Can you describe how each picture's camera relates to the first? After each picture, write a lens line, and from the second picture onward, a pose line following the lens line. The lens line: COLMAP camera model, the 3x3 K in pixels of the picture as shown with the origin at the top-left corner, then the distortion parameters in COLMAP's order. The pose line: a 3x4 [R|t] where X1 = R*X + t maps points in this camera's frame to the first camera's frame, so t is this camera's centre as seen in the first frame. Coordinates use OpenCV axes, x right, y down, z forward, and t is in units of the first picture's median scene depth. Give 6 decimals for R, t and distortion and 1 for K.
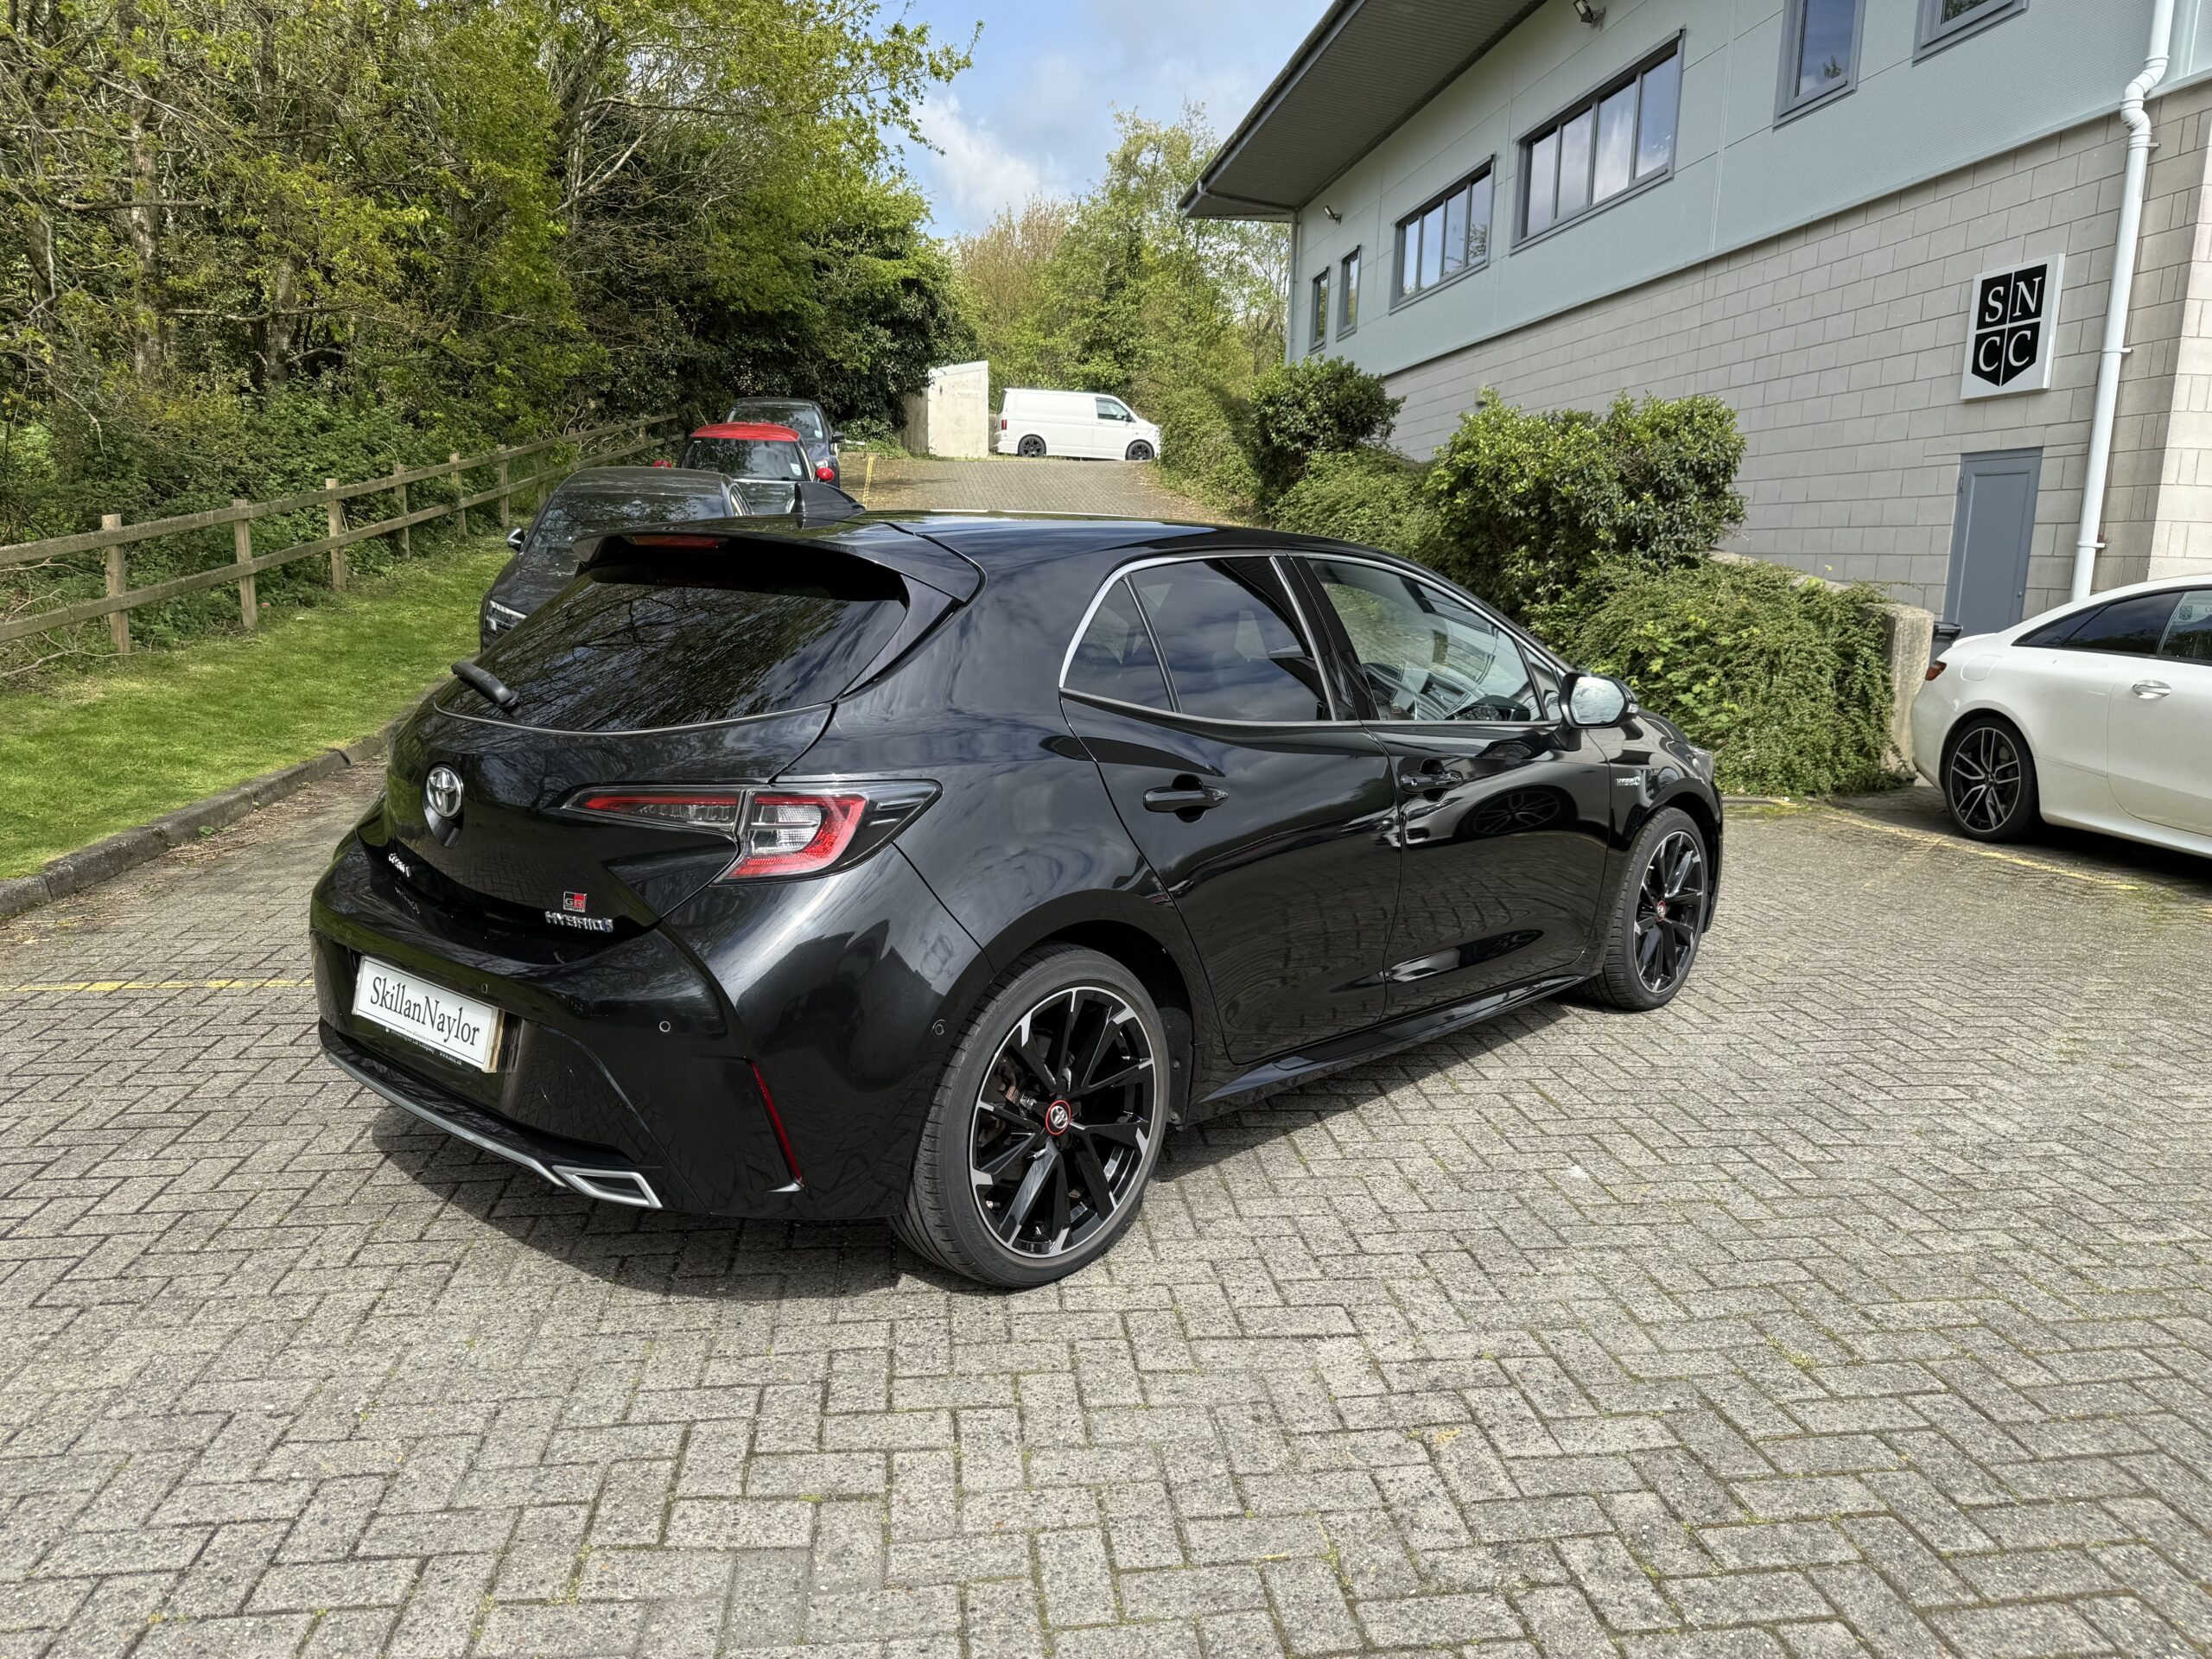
lens RADIAL K [[1580.8, 0, 1106.0], [0, 1580.8, 829.5], [0, 0, 1]] dist [0.067703, -0.093499]
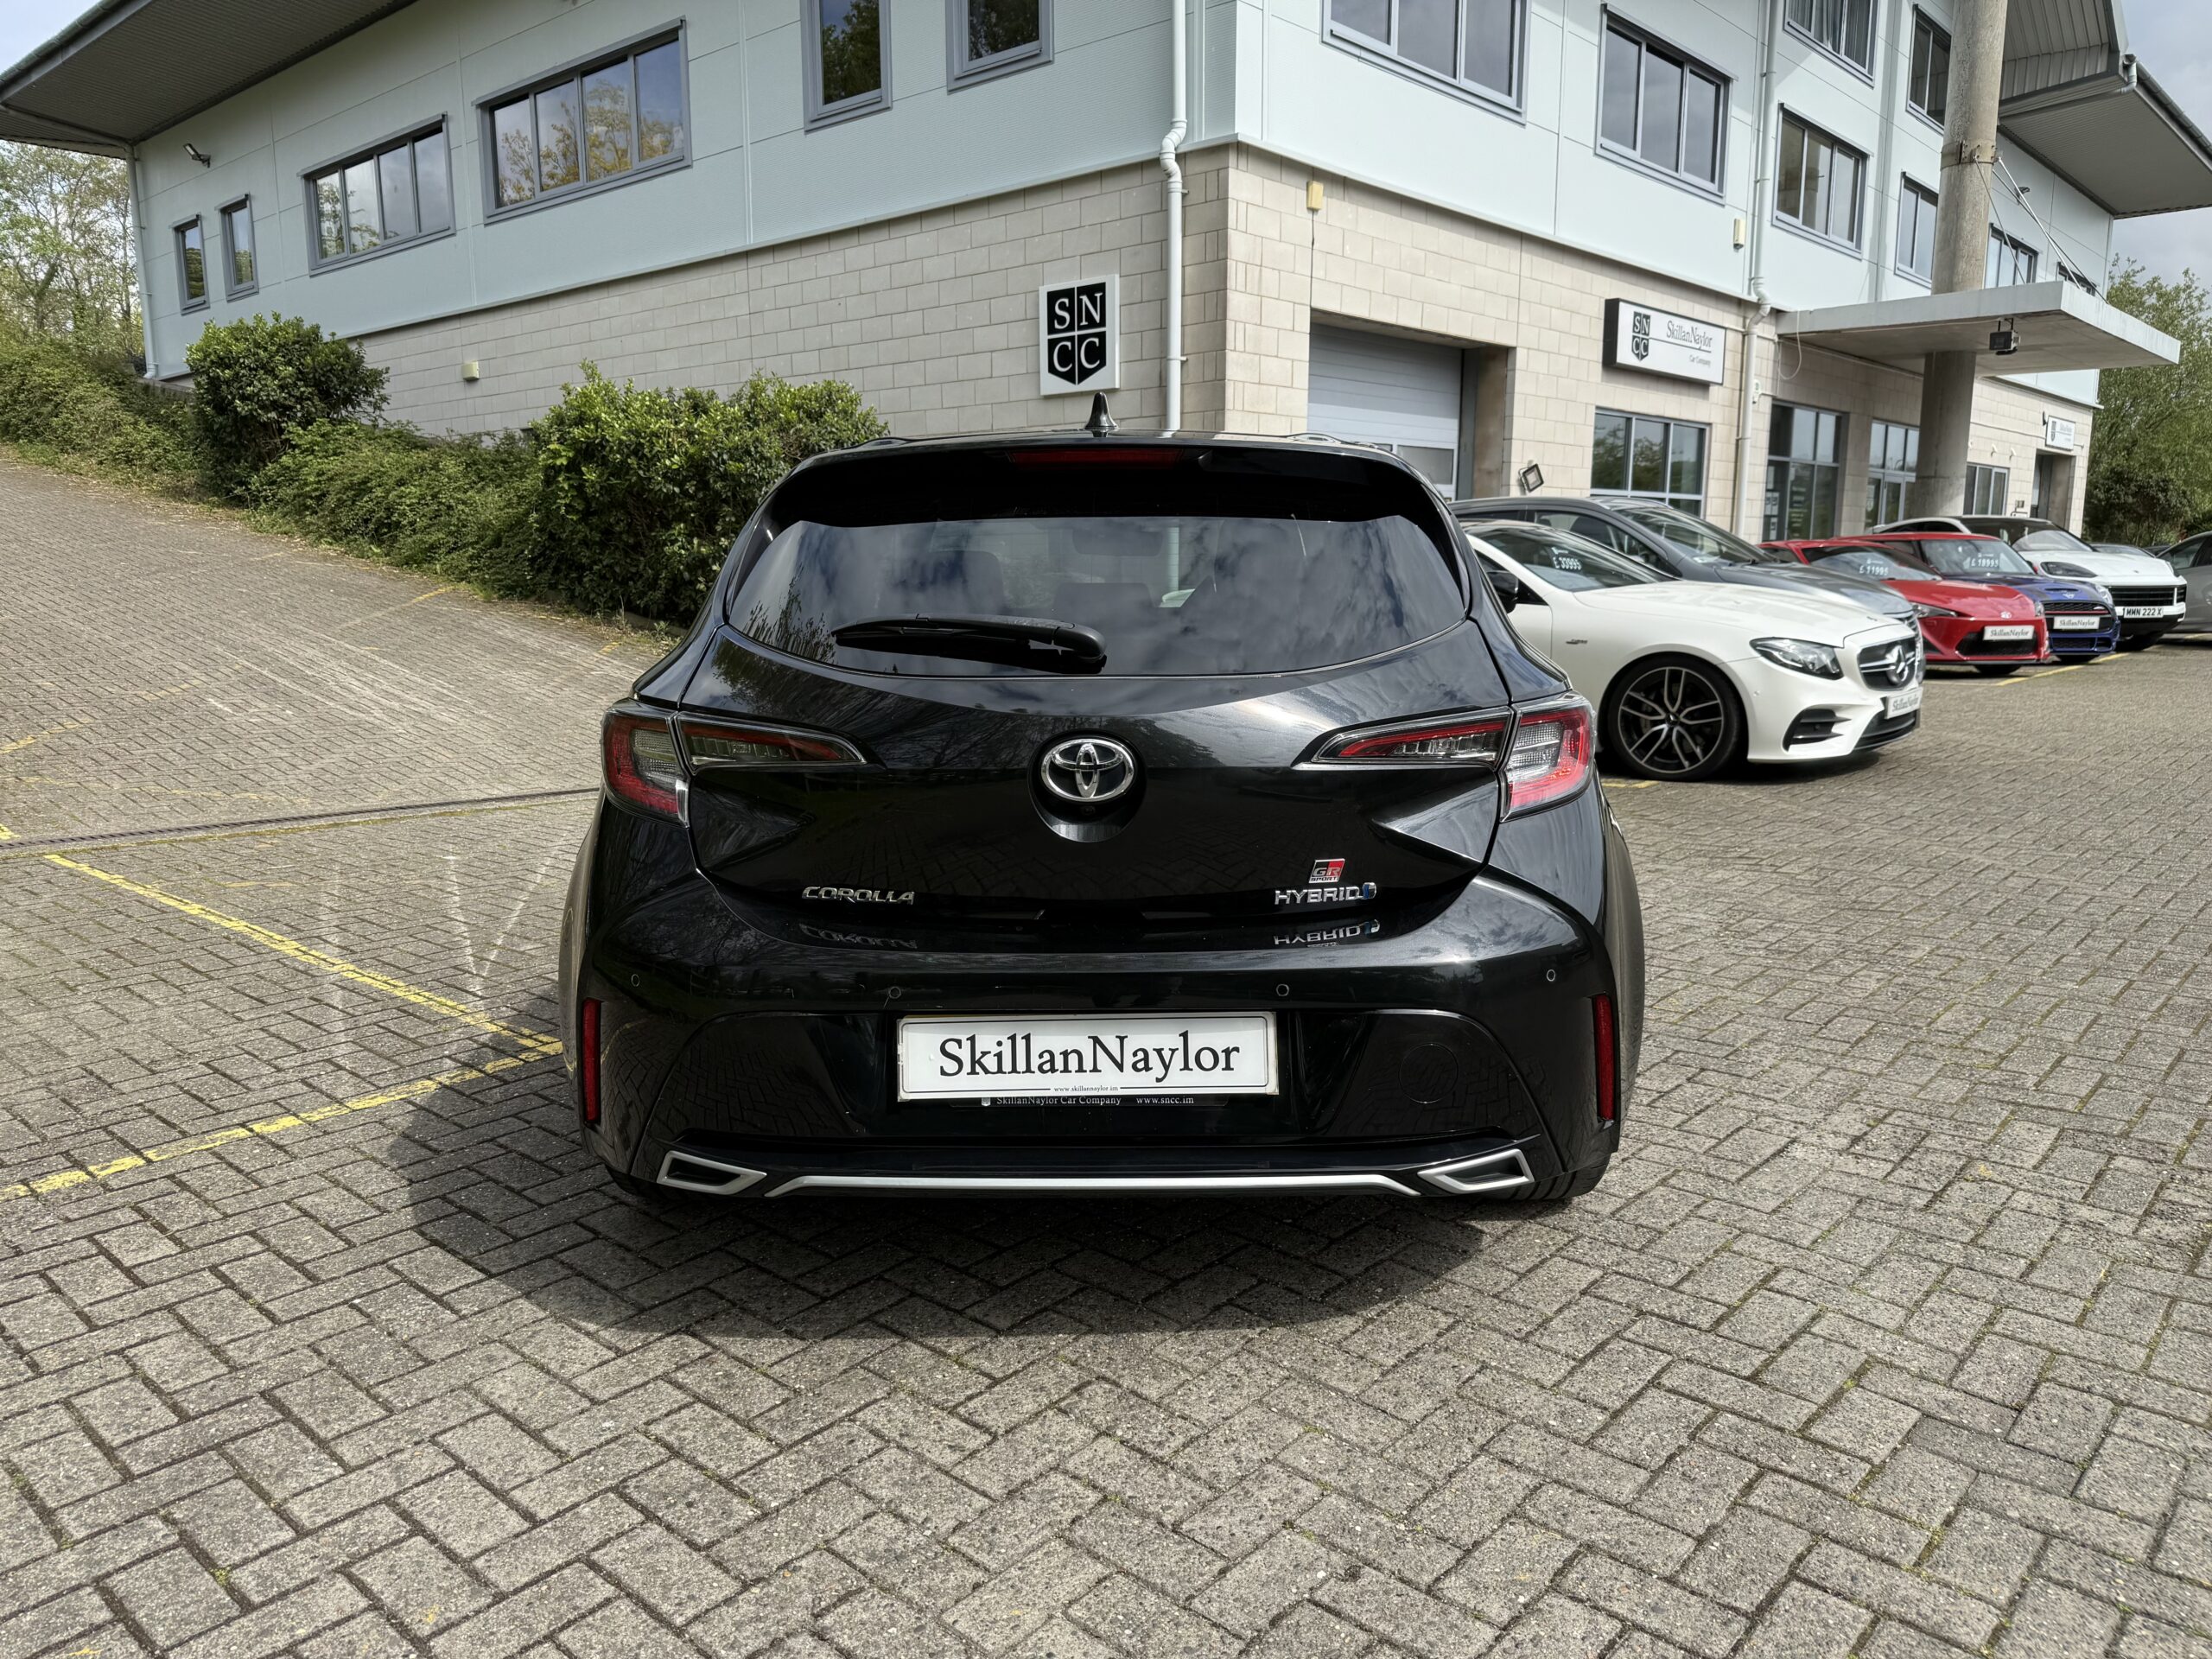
lens RADIAL K [[1573.2, 0, 1137.4], [0, 1573.2, 833.2], [0, 0, 1]] dist [0.063156, -0.084212]
pose [[0.745563, -0.137642, 0.652066, -0.589793], [0.134087, 0.989412, 0.055538, -0.019793], [-0.652807, 0.046027, 0.756125, 0.276103]]
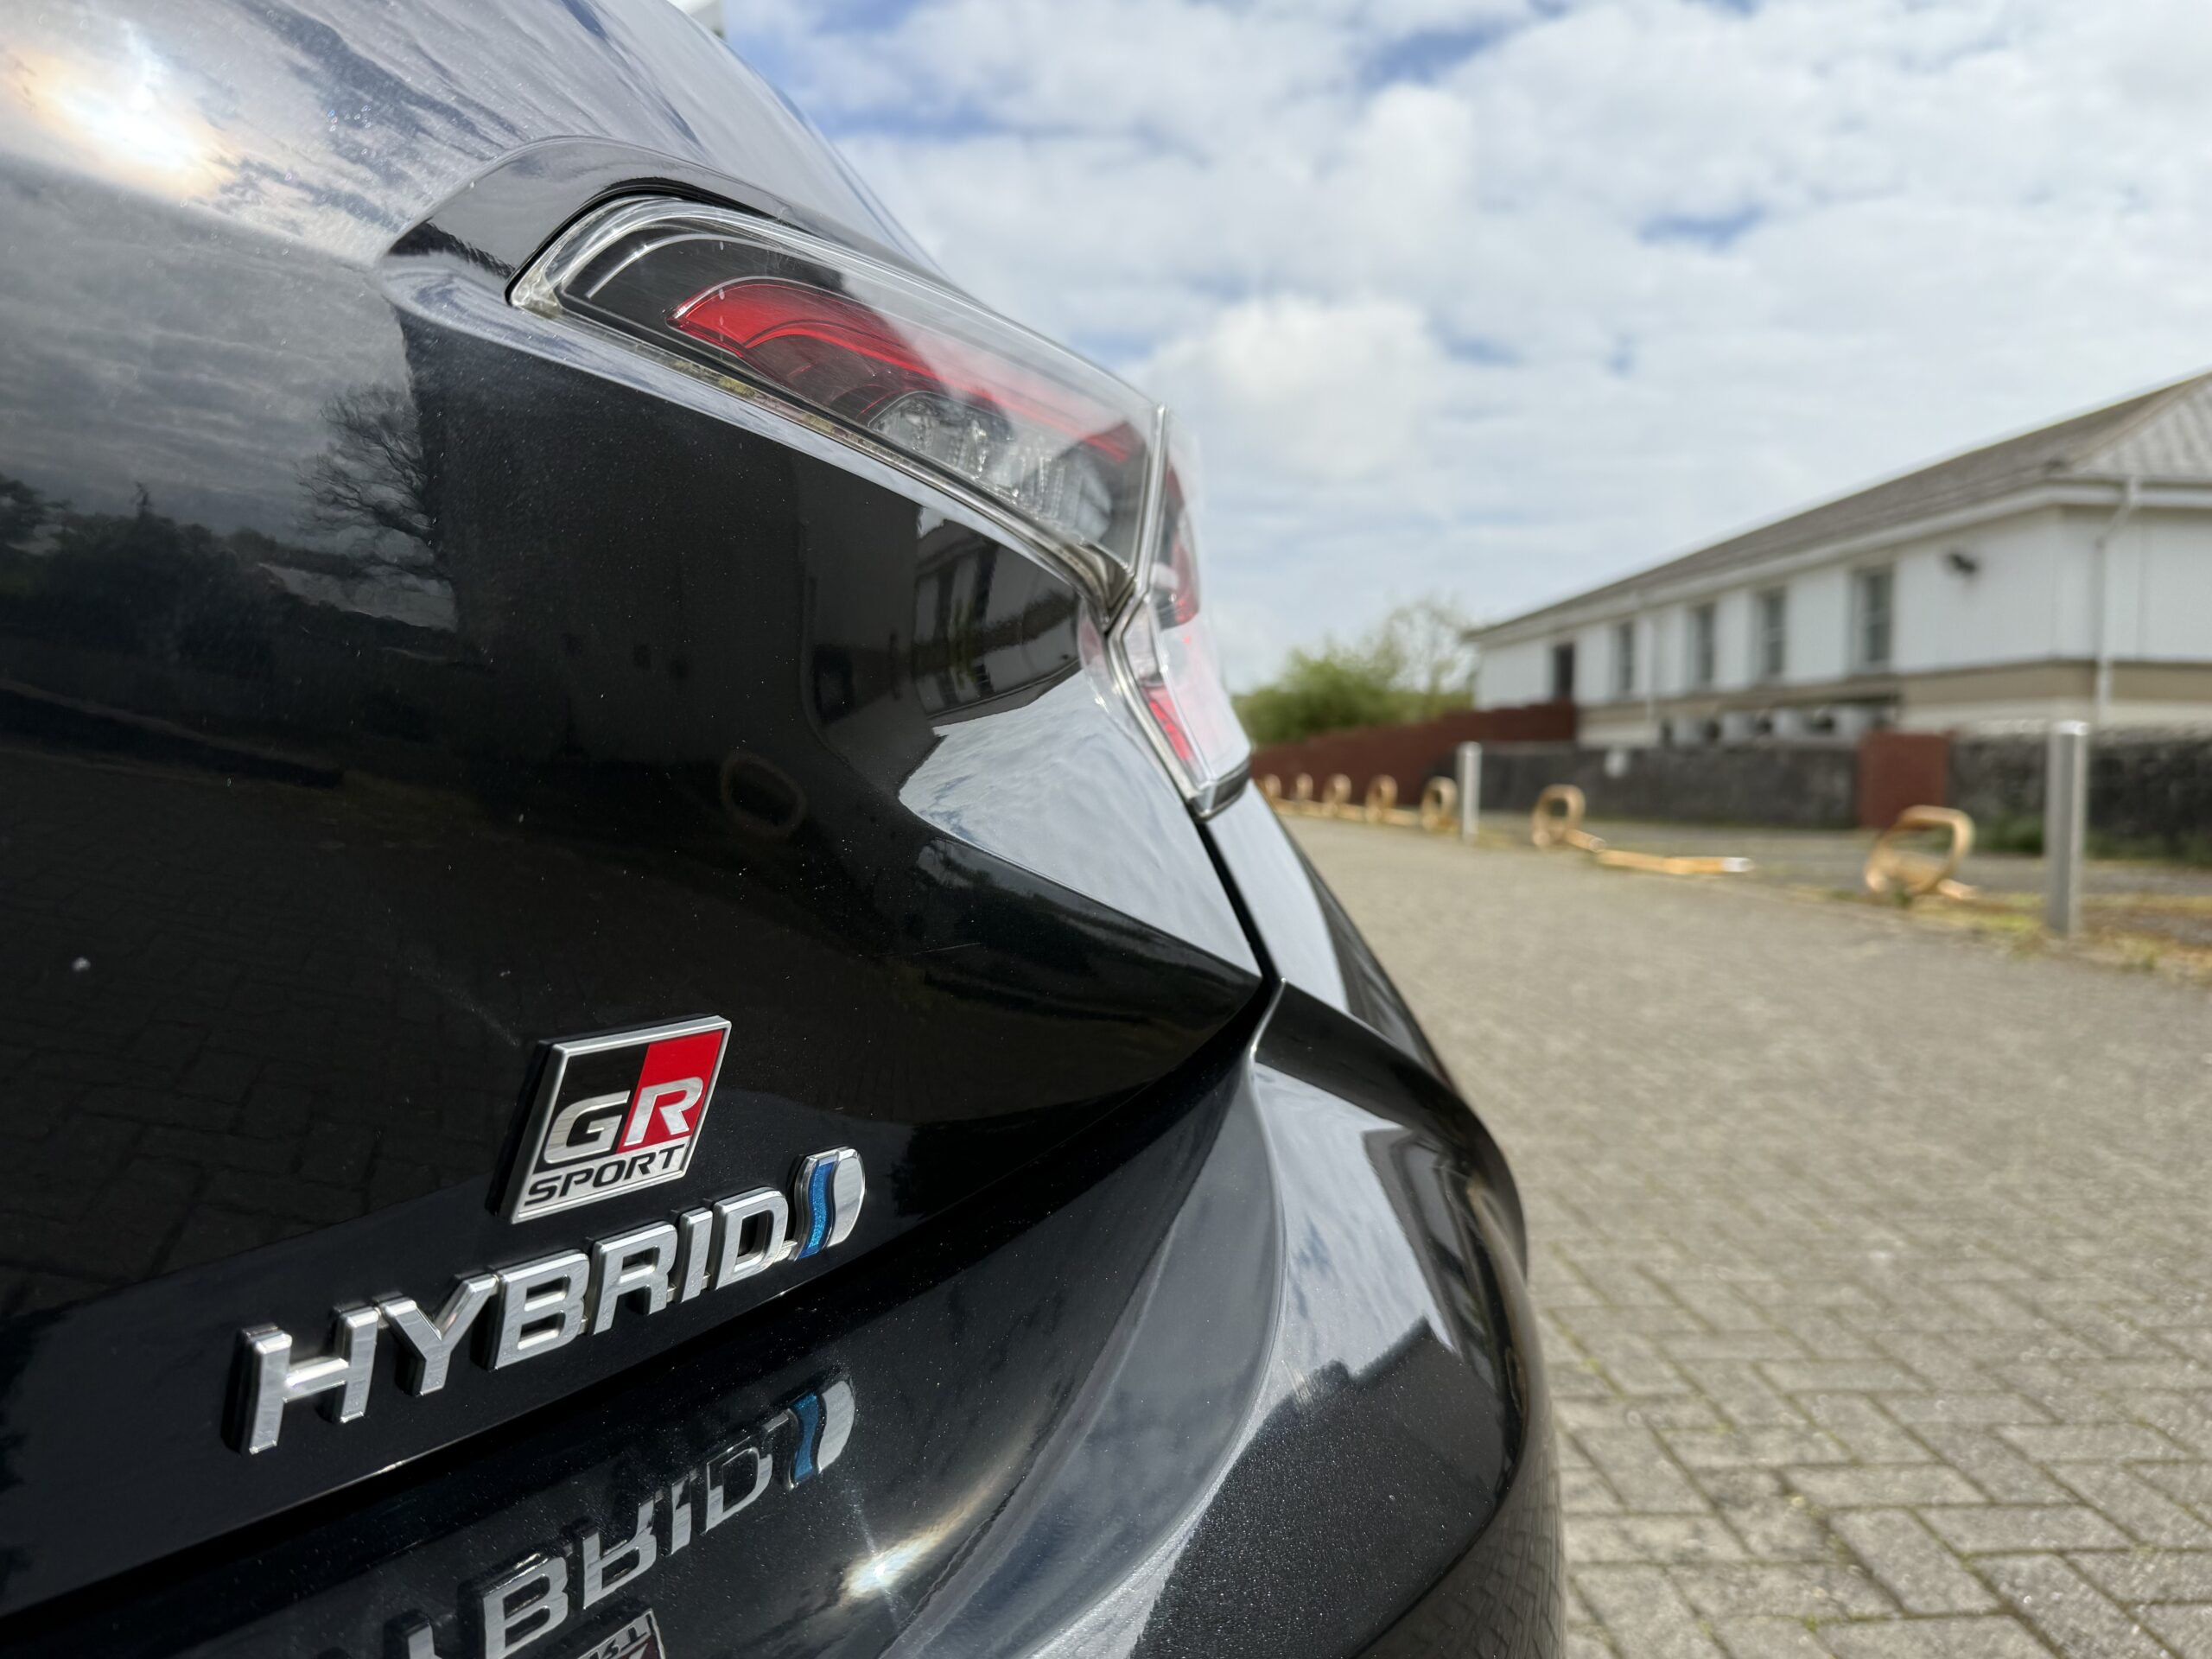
lens RADIAL K [[1573.2, 0, 1137.4], [0, 1573.2, 833.2], [0, 0, 1]] dist [0.063156, -0.084212]
pose [[0.051854, -0.048034, 0.997499, -0.280479], [0.169450, 0.984782, 0.038613, 0.017632], [-0.984174, 0.167024, 0.059204, 0.597446]]
